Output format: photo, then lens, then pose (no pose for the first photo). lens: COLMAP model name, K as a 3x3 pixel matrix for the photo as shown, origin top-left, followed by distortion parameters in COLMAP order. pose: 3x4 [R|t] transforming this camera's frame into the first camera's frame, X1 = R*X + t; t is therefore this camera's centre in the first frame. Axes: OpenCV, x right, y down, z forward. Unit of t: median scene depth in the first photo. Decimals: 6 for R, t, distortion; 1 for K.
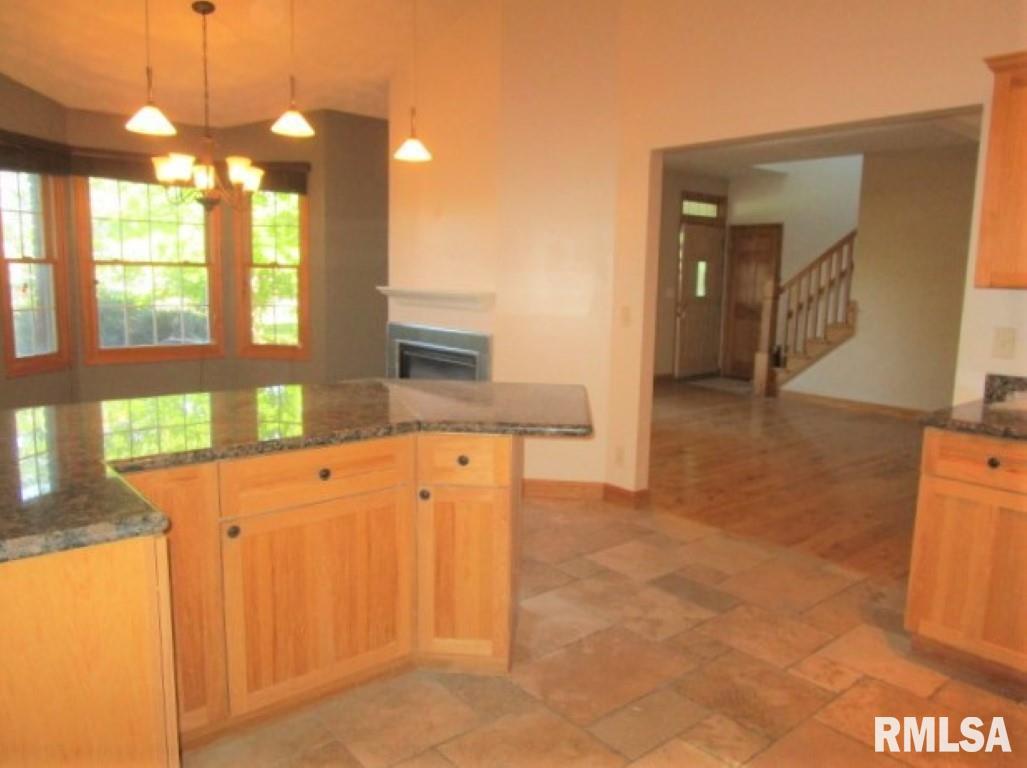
lens RADIAL K [[753.6, 0, 512.3], [0, 753.6, 383.8], [0, 0, 1]] dist [-0.008110, -0.002480]
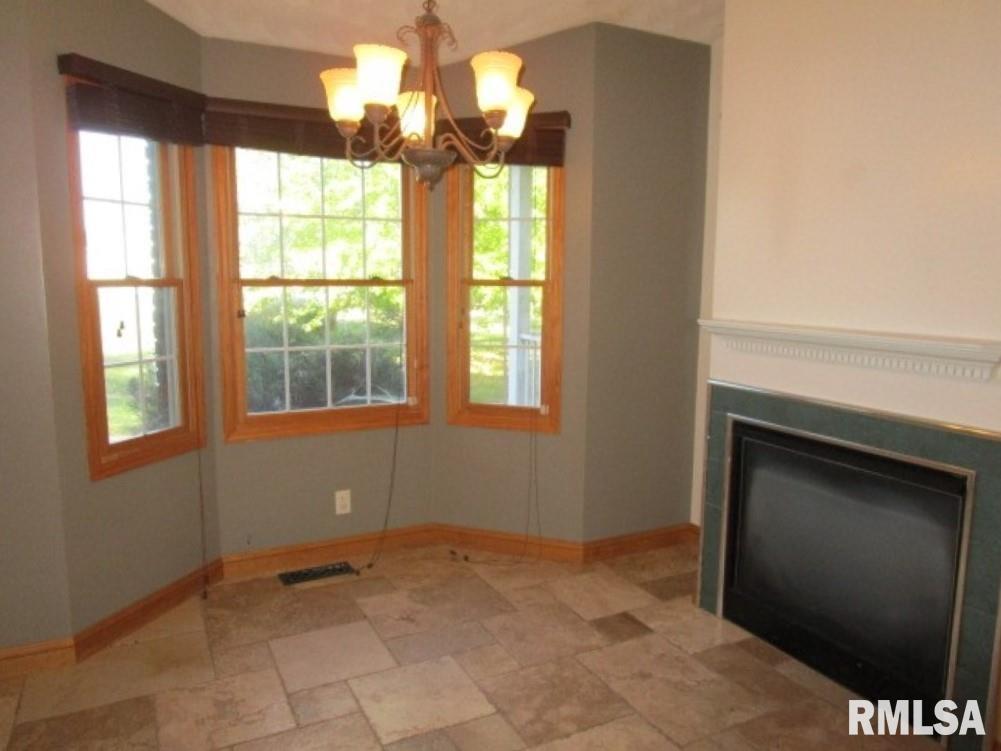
lens RADIAL K [[734.5, 0, 504.1], [0, 734.5, 379.1], [0, 0, 1]] dist [-0.008110, -0.002480]
pose [[0.975384, 0.015123, -0.219996, -0.196515], [-0.017058, 0.999831, -0.006897, -0.077305], [0.219854, 0.010480, 0.975476, 0.434298]]
